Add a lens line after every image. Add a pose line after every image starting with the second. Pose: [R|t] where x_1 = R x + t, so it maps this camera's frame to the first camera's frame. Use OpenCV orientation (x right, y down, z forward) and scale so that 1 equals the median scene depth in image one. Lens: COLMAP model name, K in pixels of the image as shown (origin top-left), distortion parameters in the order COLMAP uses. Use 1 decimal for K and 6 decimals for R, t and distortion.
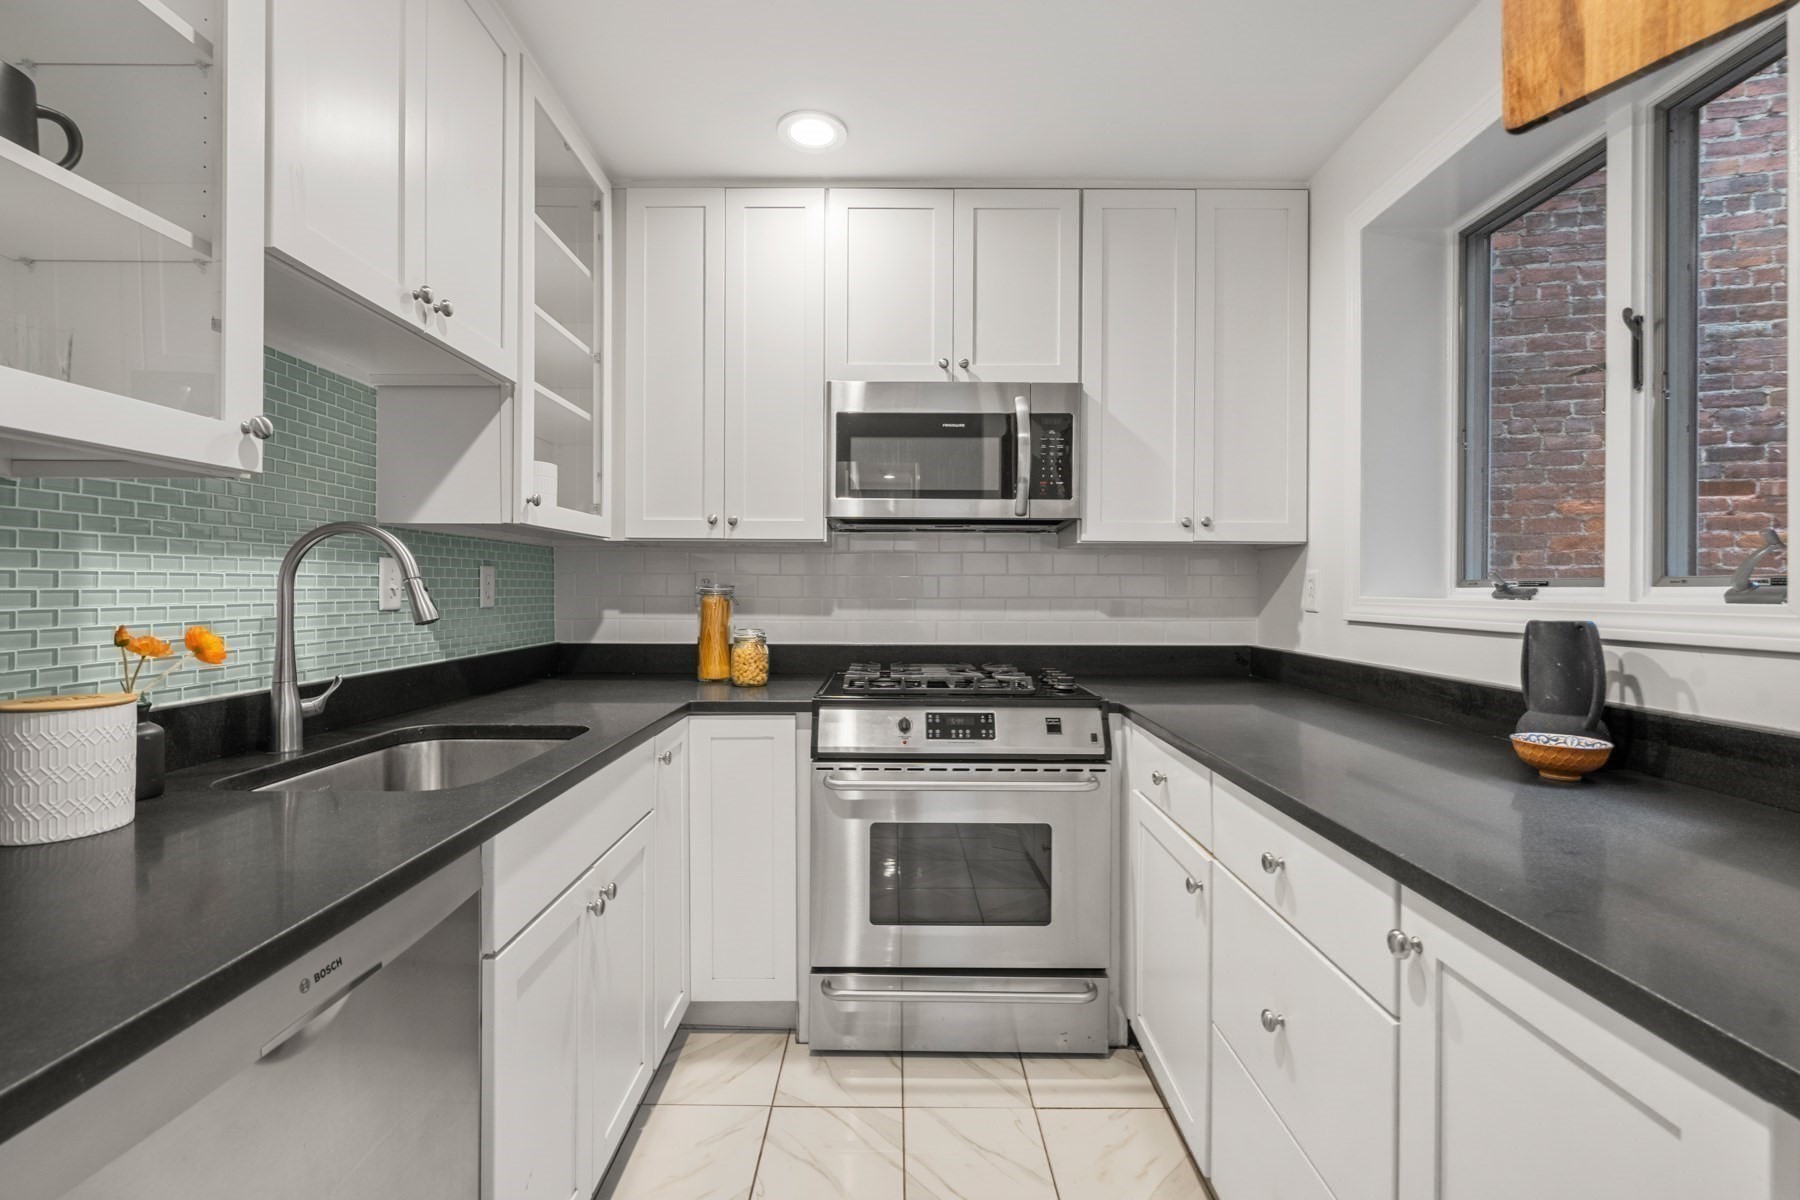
lens RADIAL K [[757.2, 0, 883.8], [0, 757.2, 586.6], [0, 0, 1]] dist [-0.003282, -0.000046]
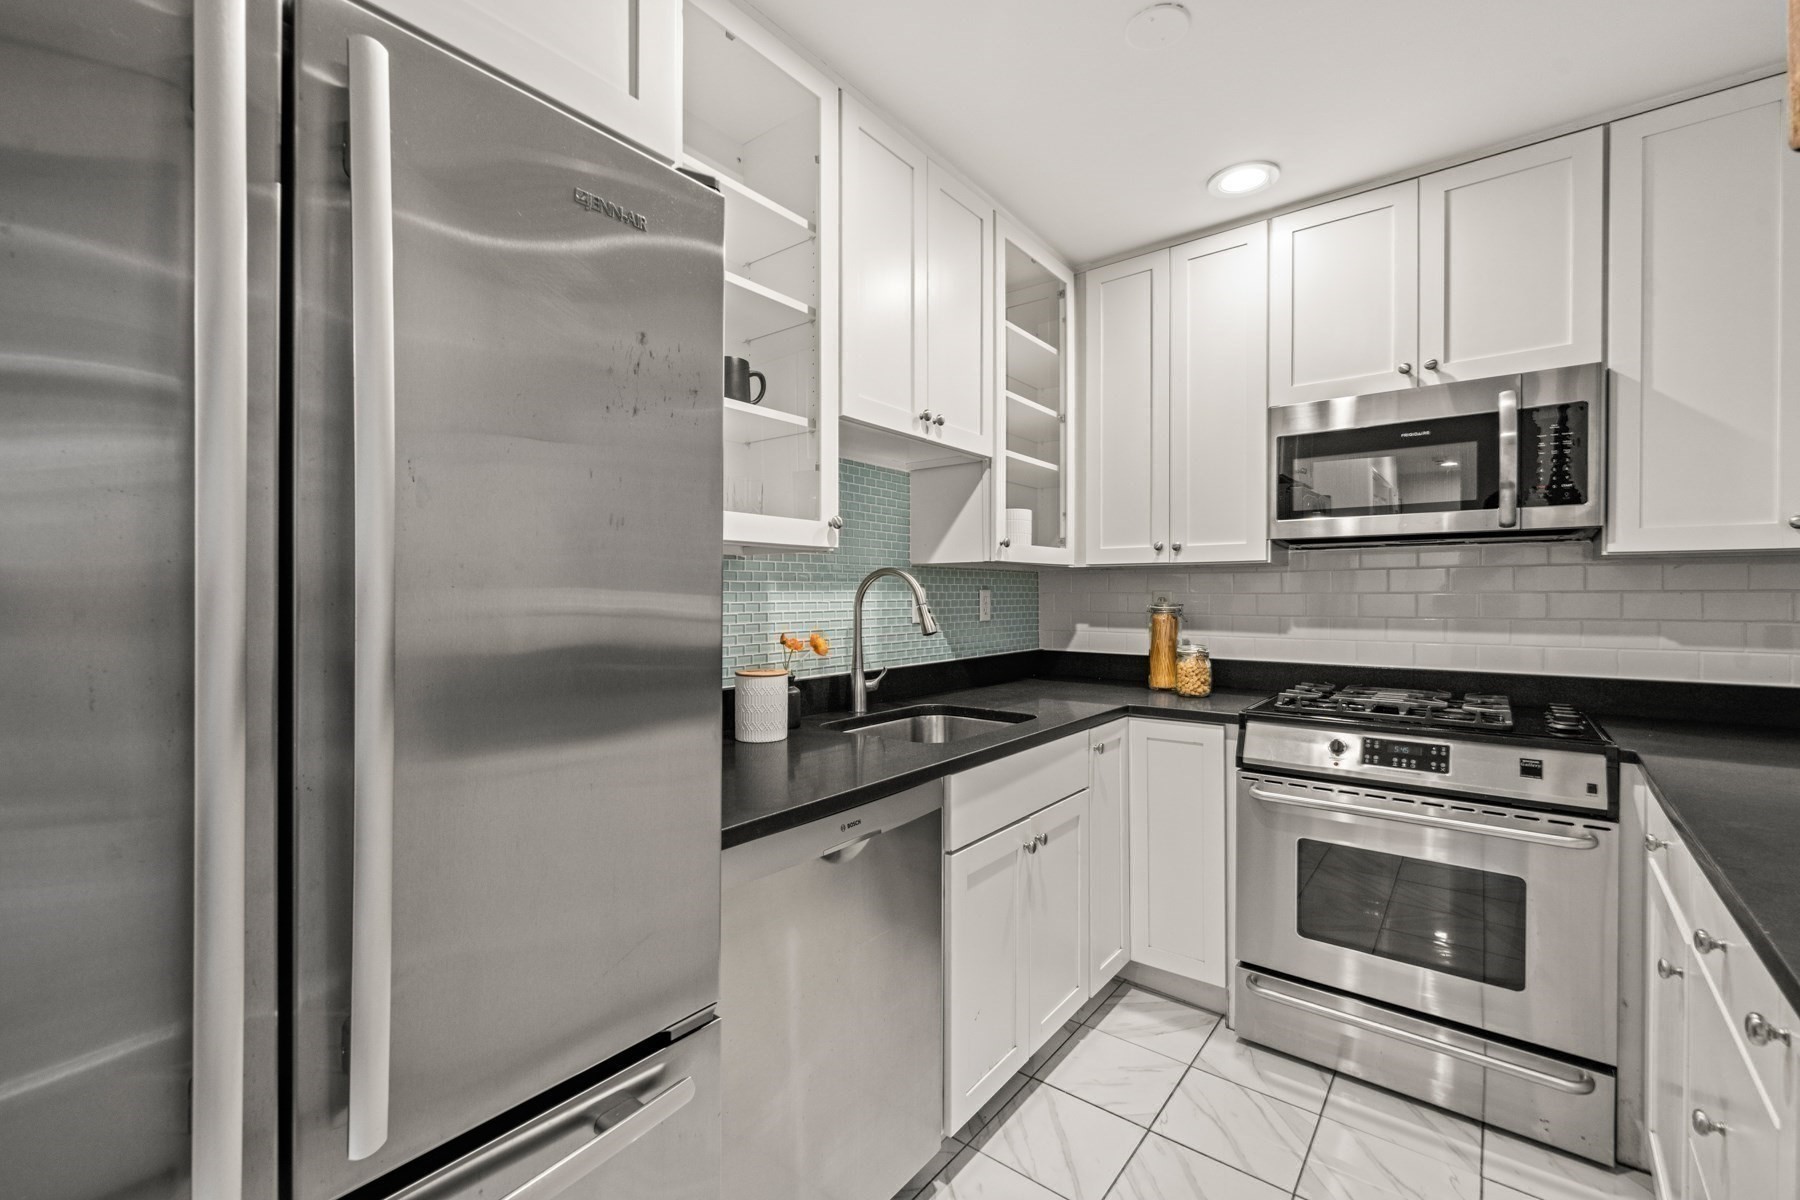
lens RADIAL K [[757.2, 0, 883.8], [0, 757.2, 586.6], [0, 0, 1]] dist [-0.003282, -0.000046]
pose [[0.775766, -0.011149, -0.630922, 0.197392], [0.006463, 0.999932, -0.009723, -0.023741], [0.630988, 0.003465, 0.775785, -0.158467]]
